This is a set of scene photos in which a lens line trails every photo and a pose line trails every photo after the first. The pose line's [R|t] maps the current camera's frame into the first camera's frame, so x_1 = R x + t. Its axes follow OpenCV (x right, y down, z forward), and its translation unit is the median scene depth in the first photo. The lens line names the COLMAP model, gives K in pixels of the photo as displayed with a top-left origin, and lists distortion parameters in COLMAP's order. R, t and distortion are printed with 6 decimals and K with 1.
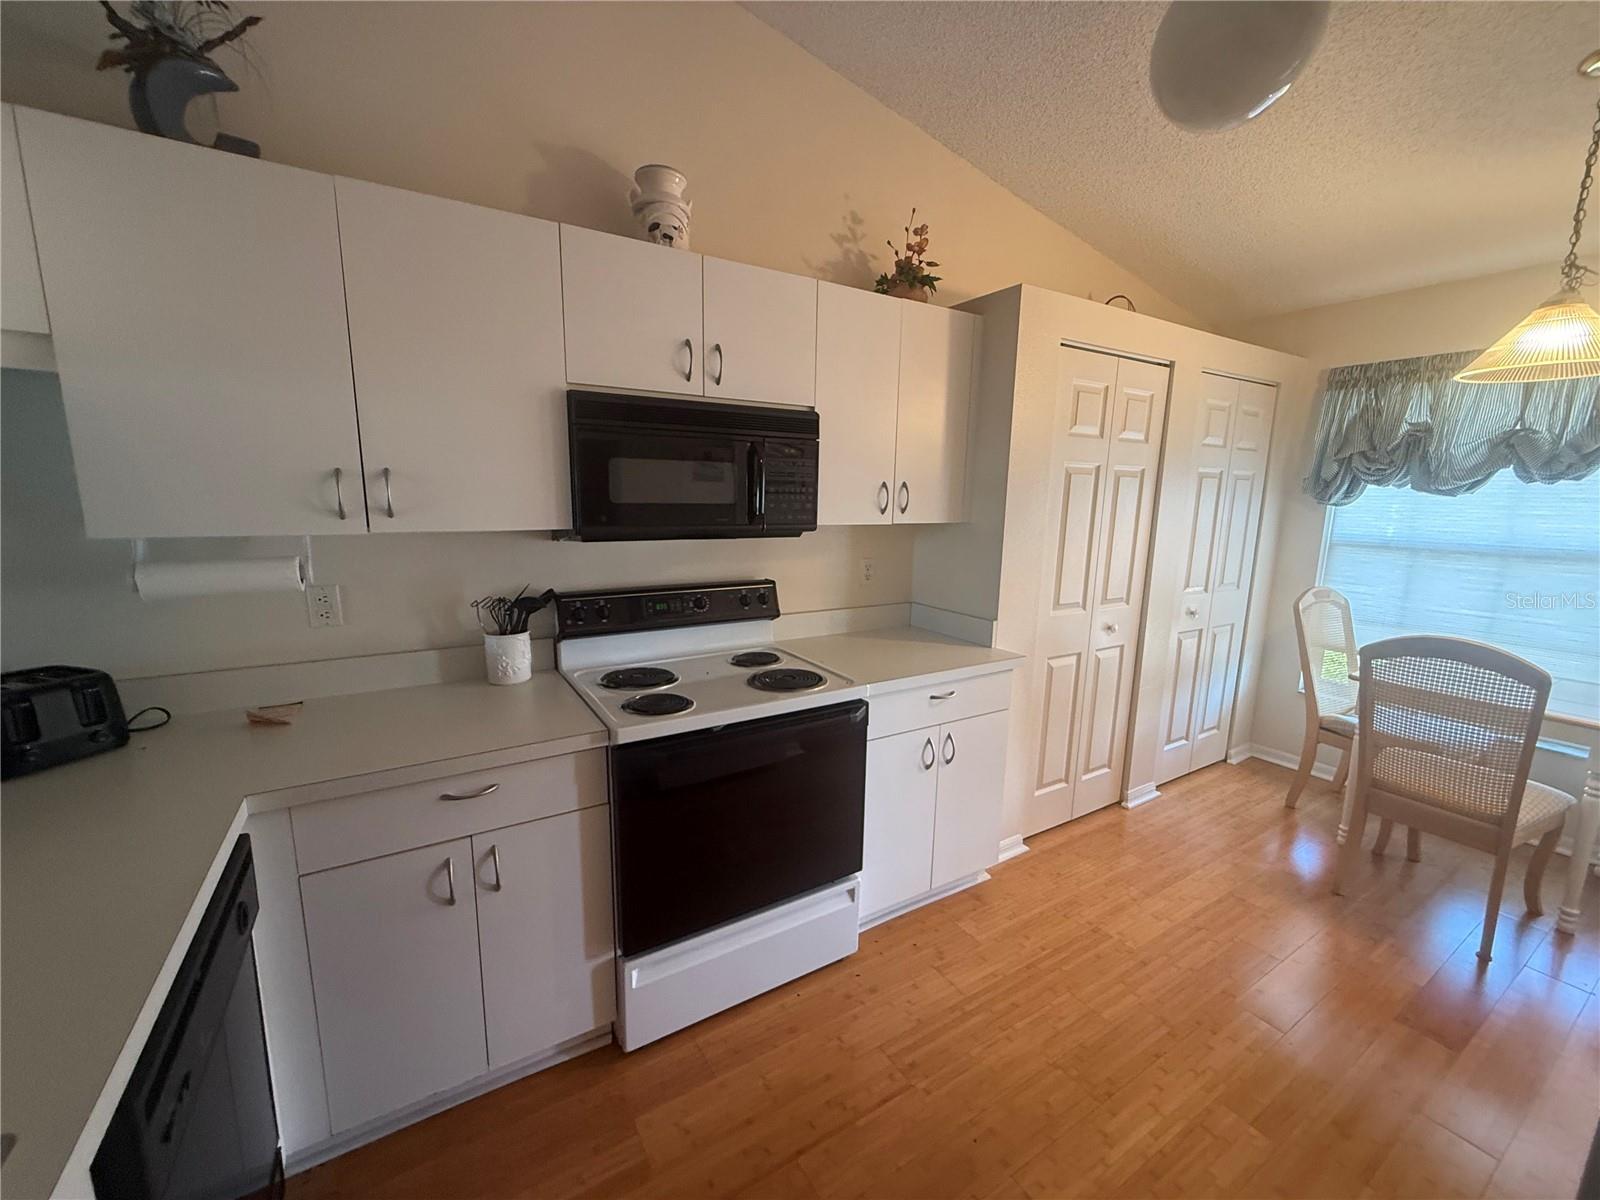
lens RADIAL K [[636.2, 0, 793.6], [0, 636.2, 597.2], [0, 0, 1]] dist [-0.002351, 0.001086]
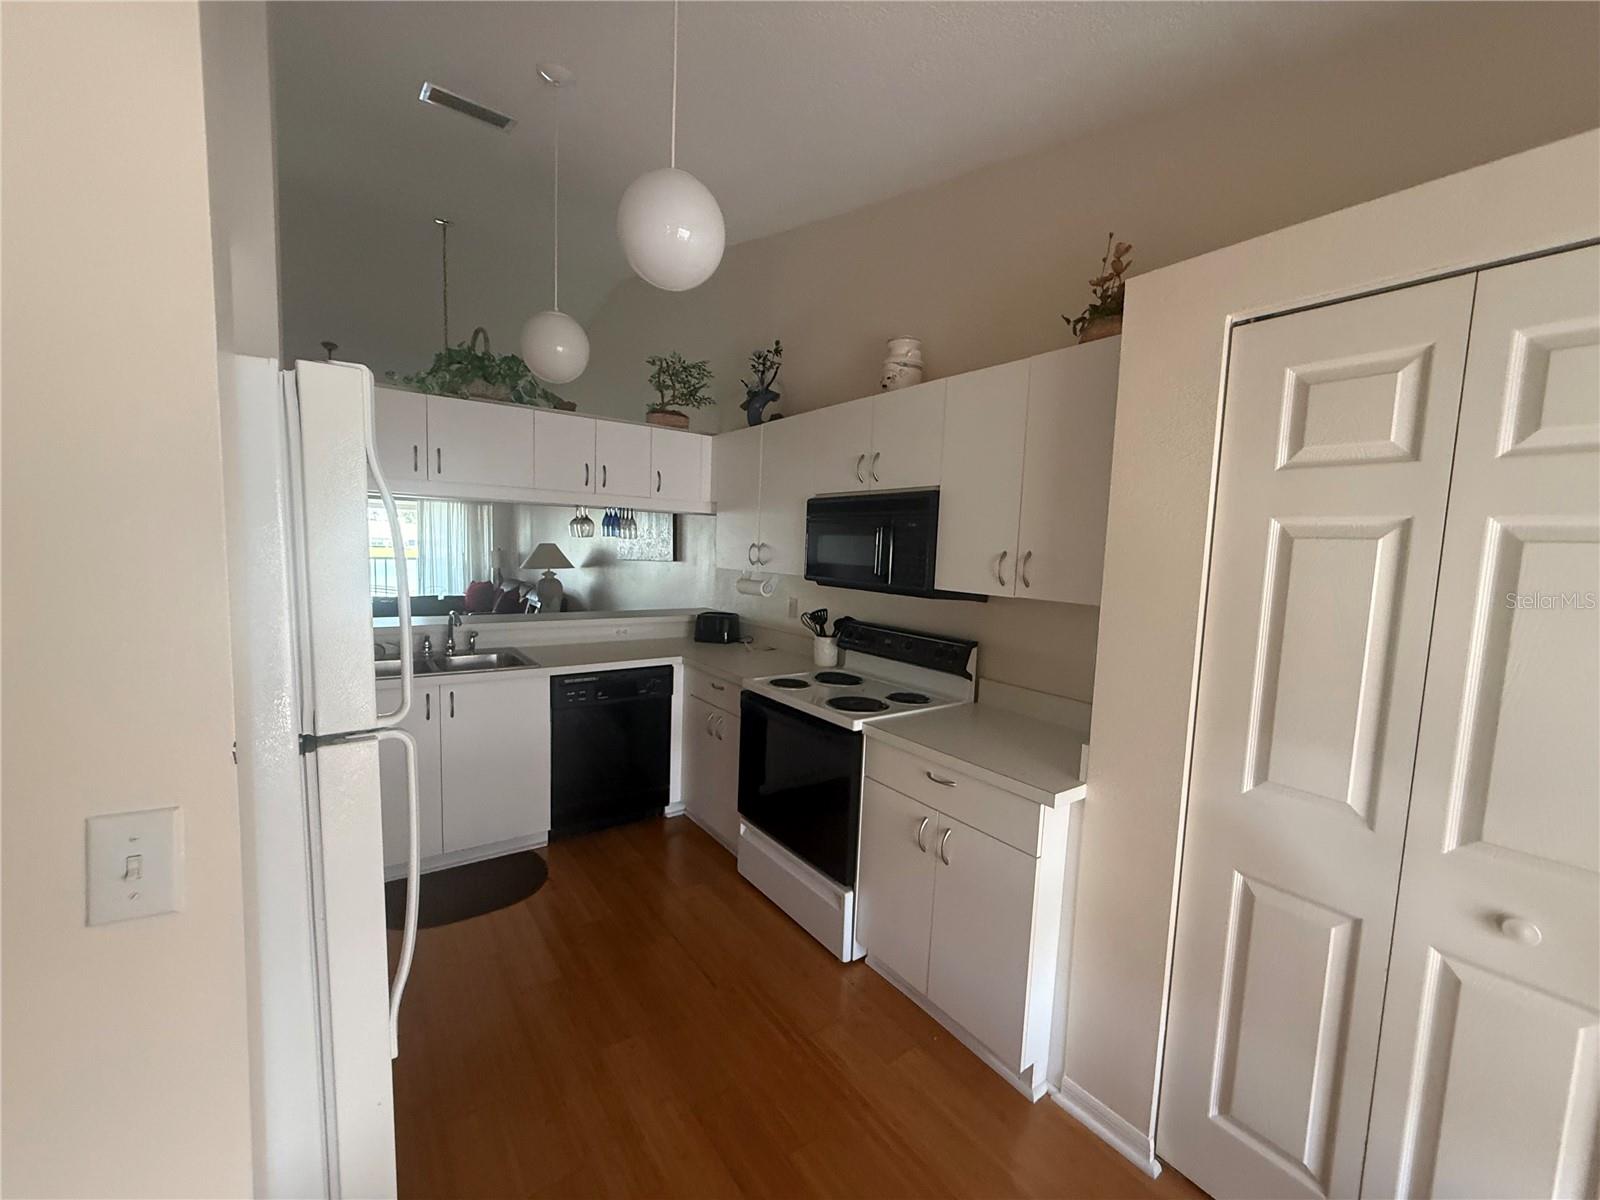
lens RADIAL K [[636.2, 0, 800.7], [0, 636.2, 606.3], [0, 0, 1]] dist [-0.002351, 0.001086]
pose [[0.082130, 0.074943, -0.993800, 0.909021], [-0.211604, 0.975745, 0.056094, -0.078619], [0.973899, 0.205685, 0.095996, 0.545031]]
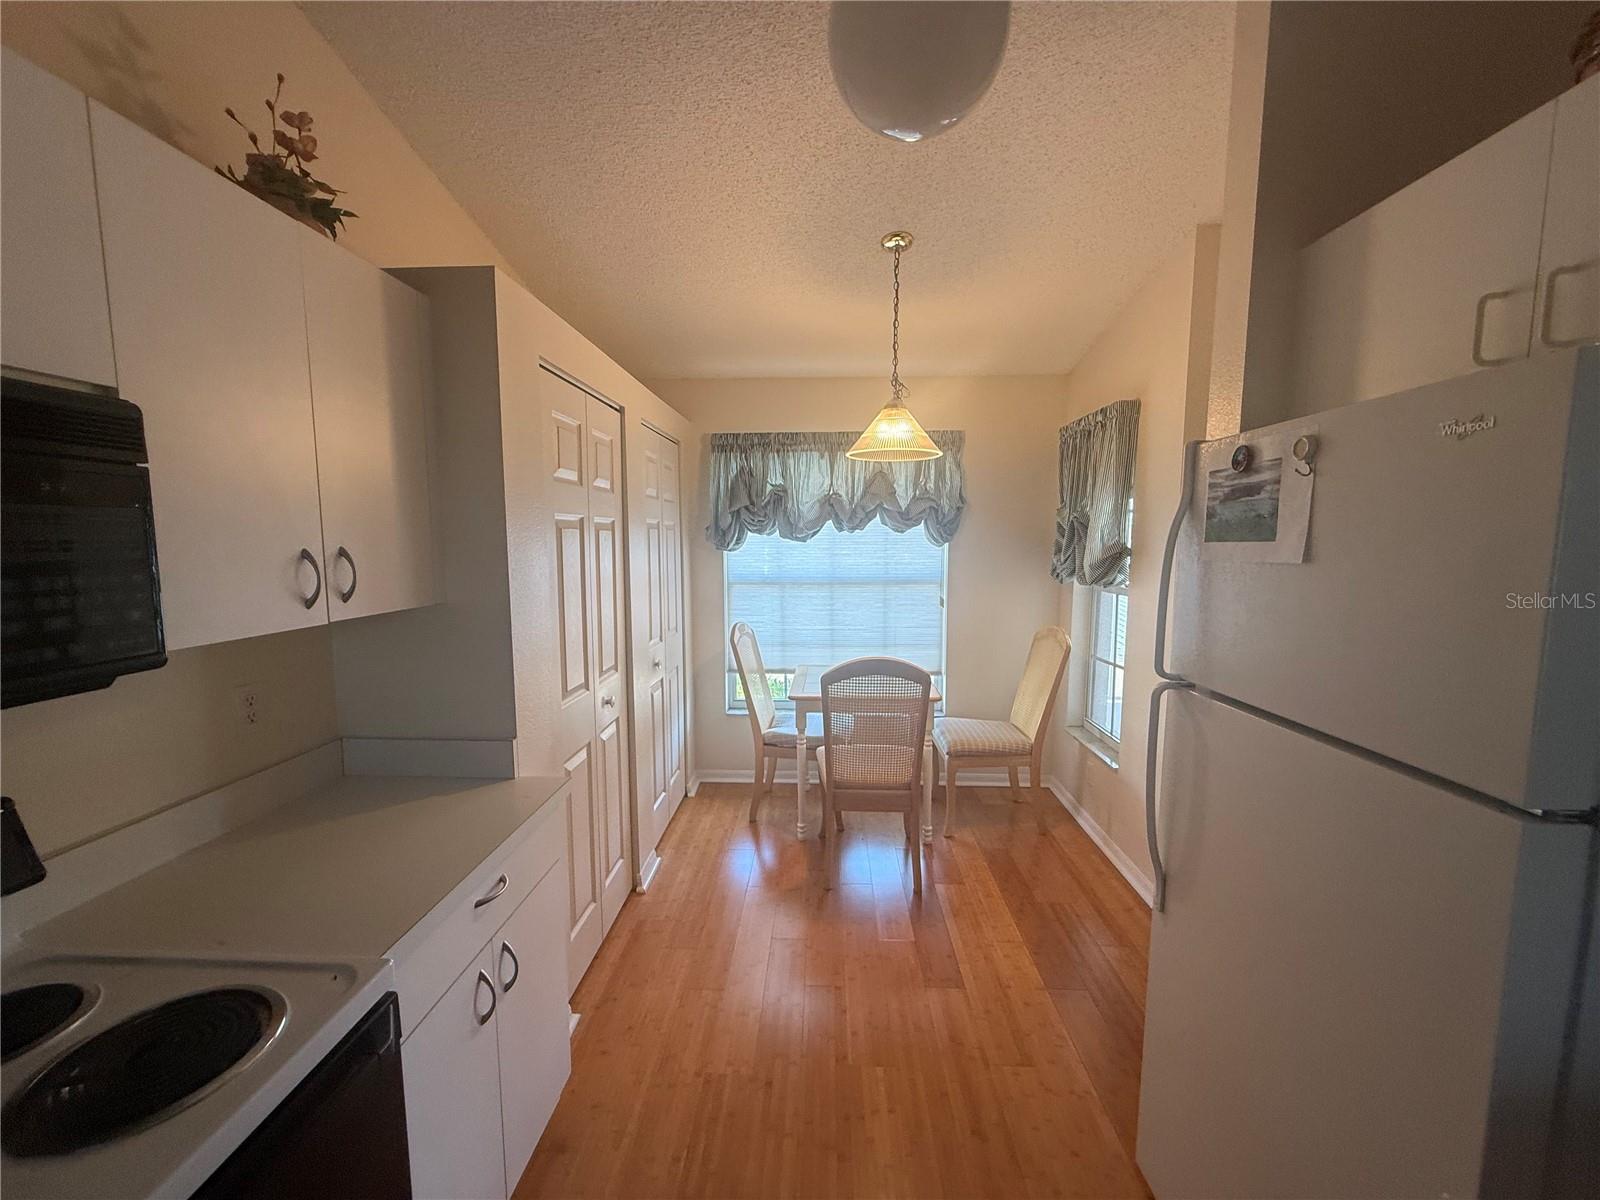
lens RADIAL K [[636.2, 0, 800.7], [0, 636.2, 599.8], [0, 0, 1]] dist [-0.002351, 0.001086]
pose [[0.556601, -0.100636, 0.824662, -0.060830], [0.148353, 0.988721, 0.020527, -0.073503], [-0.817427, 0.110916, 0.565253, 0.298585]]
